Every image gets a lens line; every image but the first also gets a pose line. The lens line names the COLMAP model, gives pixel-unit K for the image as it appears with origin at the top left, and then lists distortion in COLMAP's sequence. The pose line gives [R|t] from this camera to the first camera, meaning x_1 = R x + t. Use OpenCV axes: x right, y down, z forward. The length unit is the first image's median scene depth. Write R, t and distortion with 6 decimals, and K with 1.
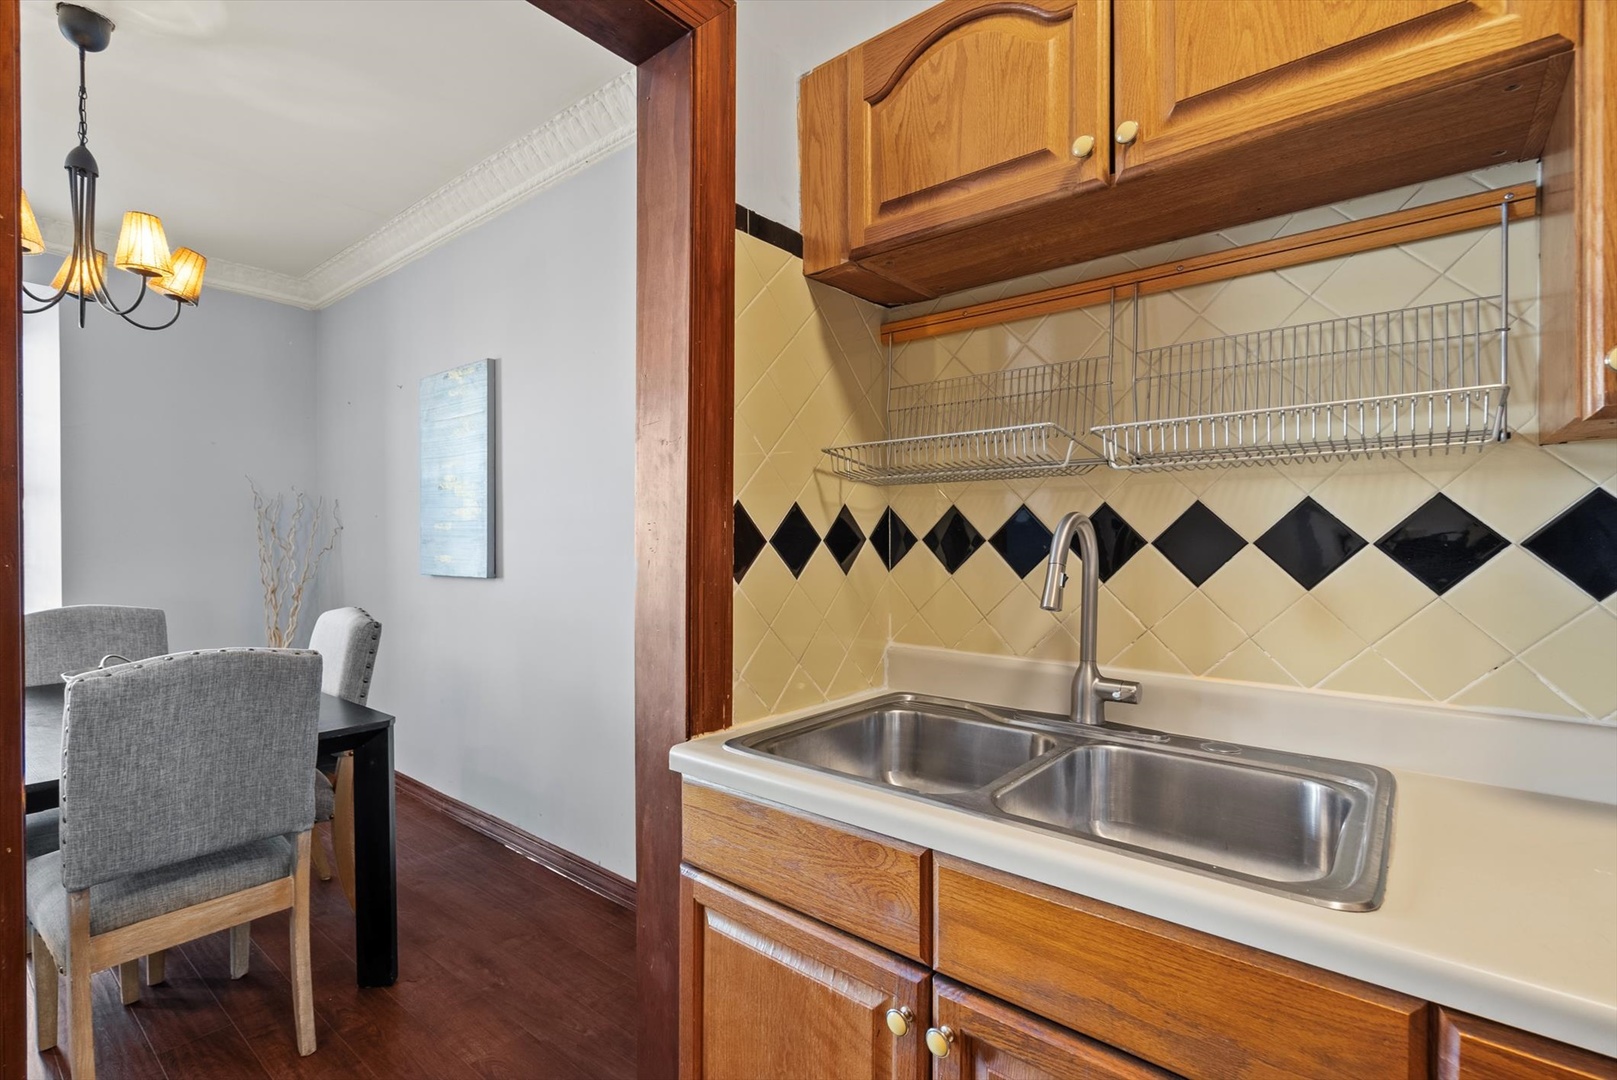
lens RADIAL K [[736.3, 0, 801.3], [0, 736.3, 544.5], [0, 0, 1]] dist [0.000851, 0.000773]
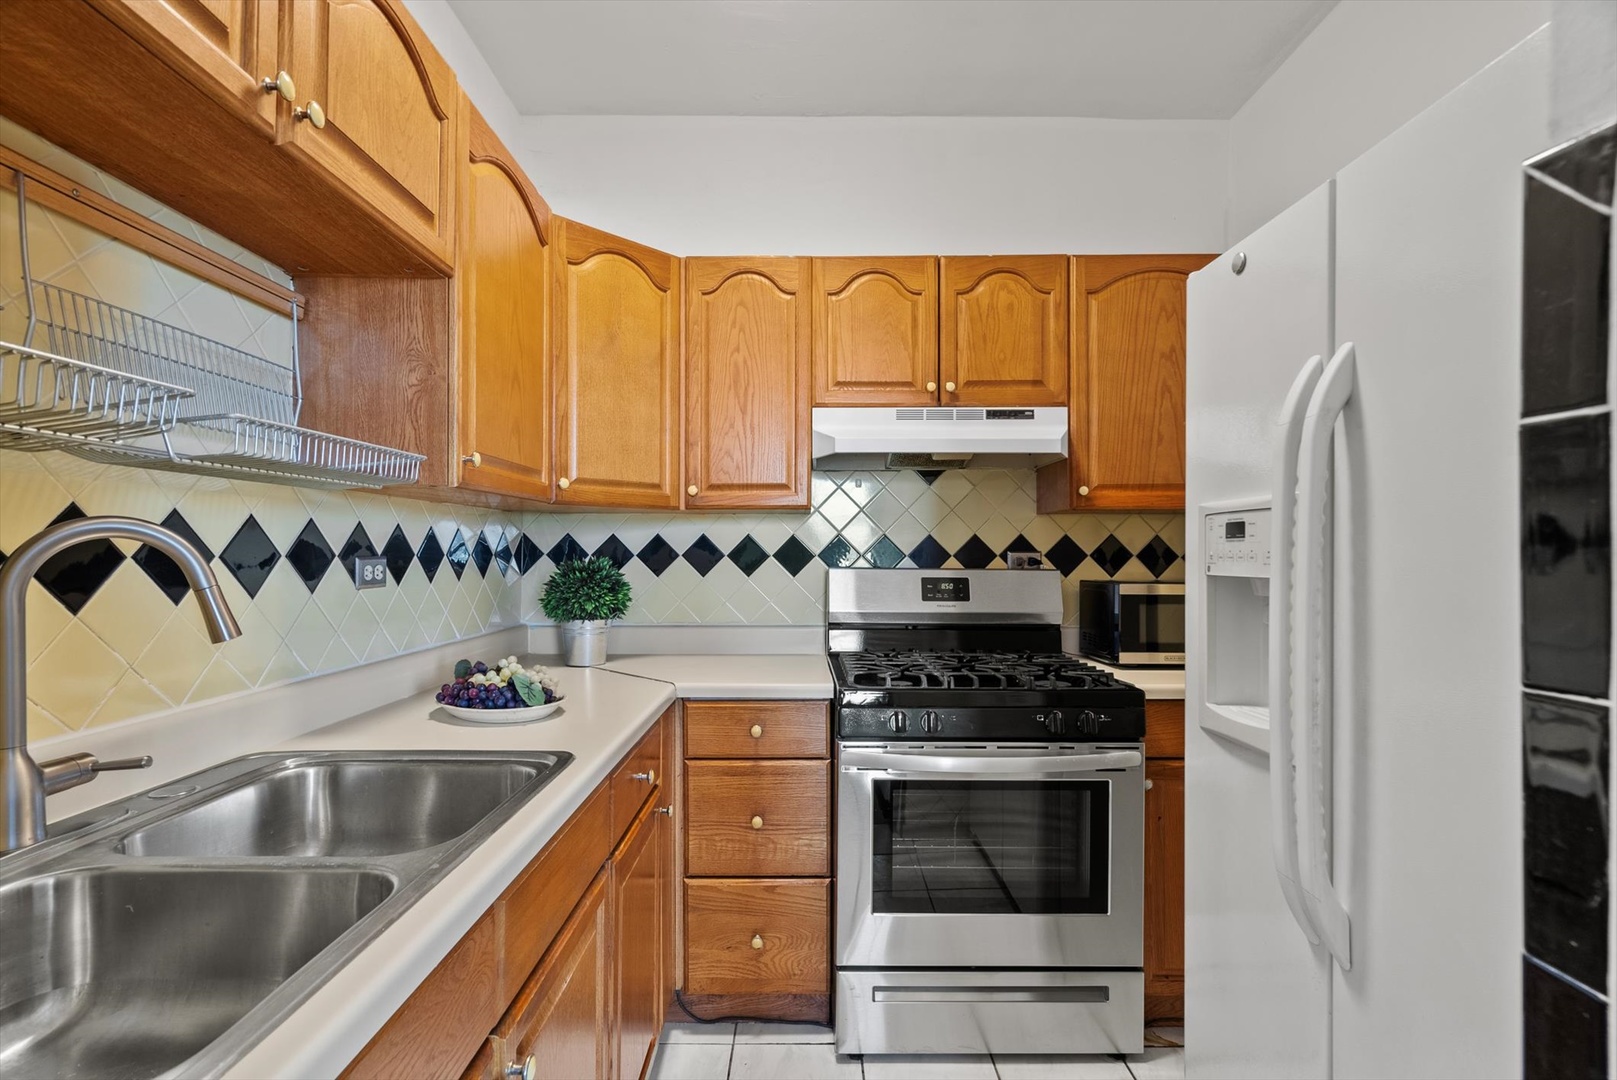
lens RADIAL K [[736.3, 0, 801.3], [0, 736.3, 544.5], [0, 0, 1]] dist [0.000851, 0.000773]
pose [[-0.633404, 0.006612, 0.773793, -1.004193], [0.003171, 0.999977, -0.005949, -0.017095], [-0.773814, -0.001315, -0.633411, 1.695372]]
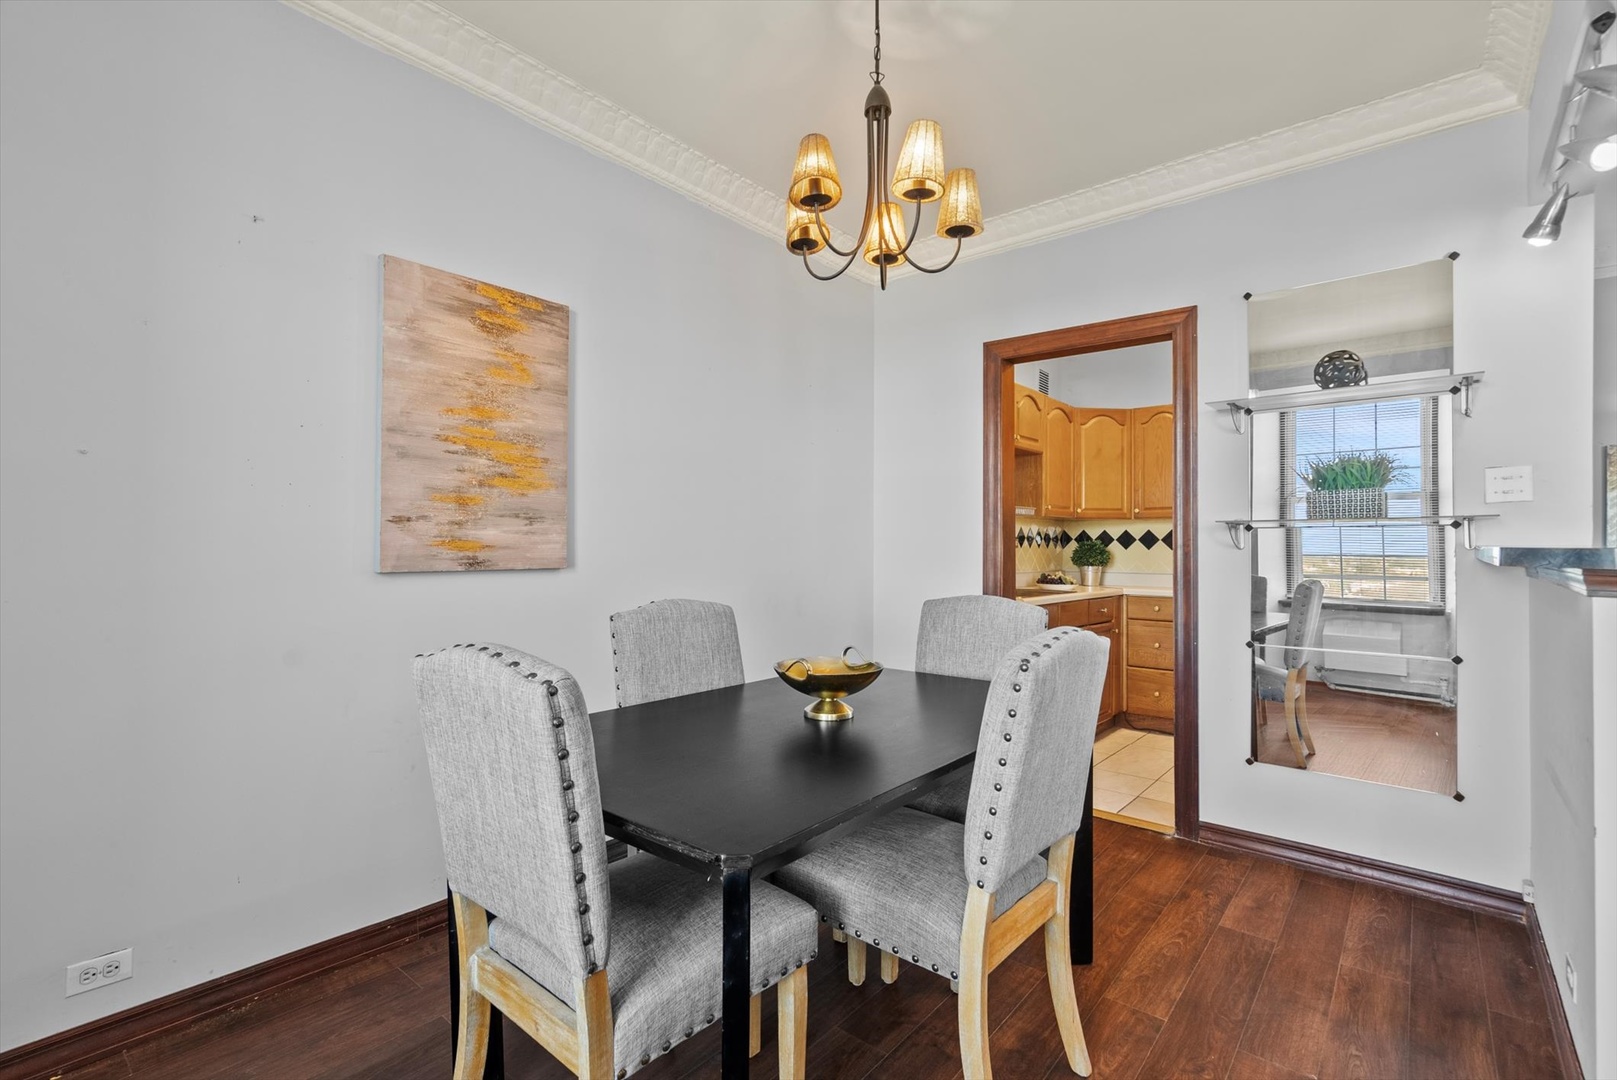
lens RADIAL K [[758.2, 0, 808.5], [0, 758.2, 540.0], [0, 0, 1]] dist [0.002788, 0.000507]
pose [[-0.000239, 0.011152, 0.999938, -2.786943], [-0.004116, 0.999929, -0.011153, 0.033291], [-0.999992, -0.004118, -0.000193, 2.295408]]
